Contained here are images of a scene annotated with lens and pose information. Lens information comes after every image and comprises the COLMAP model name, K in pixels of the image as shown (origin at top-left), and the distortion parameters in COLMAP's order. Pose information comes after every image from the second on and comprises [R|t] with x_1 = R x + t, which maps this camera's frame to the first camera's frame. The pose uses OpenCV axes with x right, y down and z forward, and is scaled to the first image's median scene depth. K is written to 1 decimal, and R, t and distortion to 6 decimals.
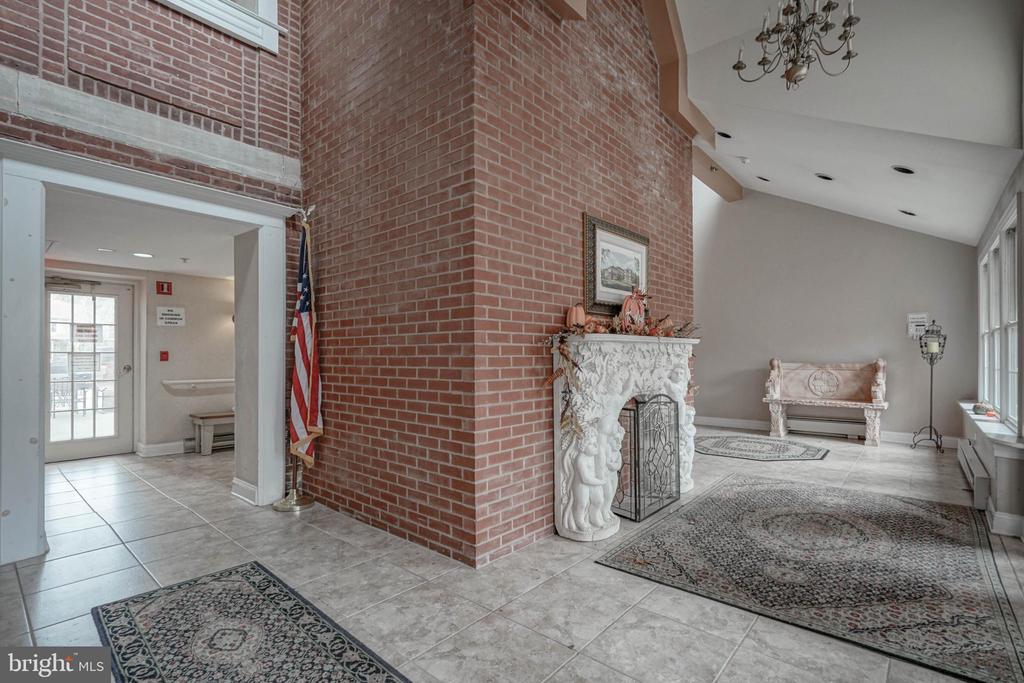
lens RADIAL K [[473.3, 0, 514.2], [0, 473.3, 352.1], [0, 0, 1]] dist [-0.004015, 0.002952]
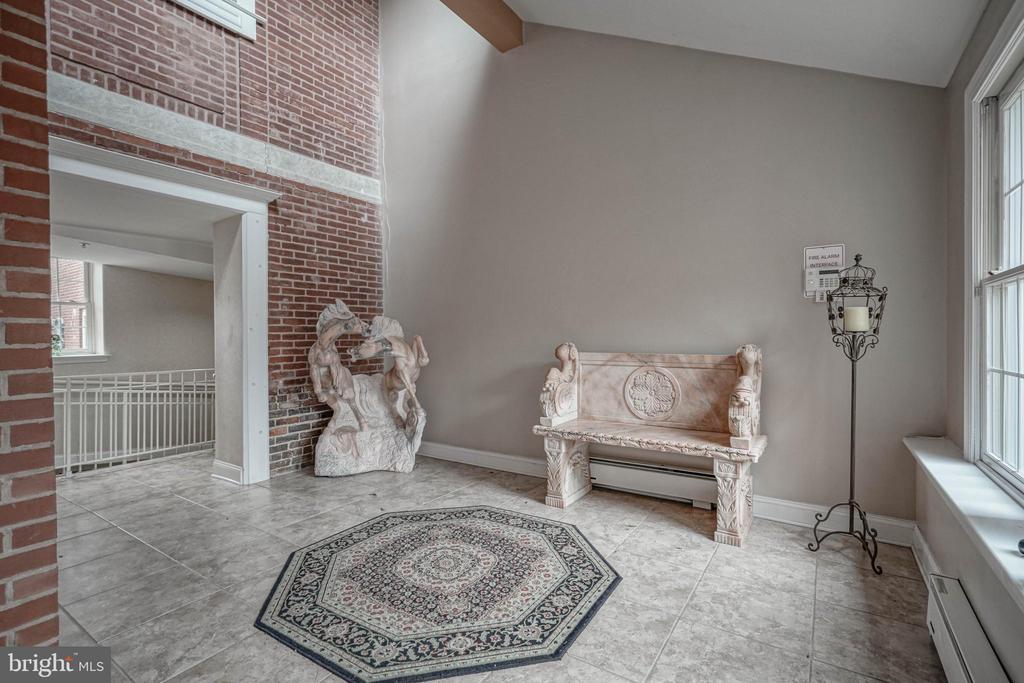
lens RADIAL K [[473.3, 0, 510.2], [0, 473.3, 334.5], [0, 0, 1]] dist [-0.004015, 0.002952]
pose [[0.992194, -0.000447, 0.124703, 0.482662], [0.000255, 0.999999, 0.001558, 0.003127], [-0.124703, -0.001515, 0.992193, 0.568432]]
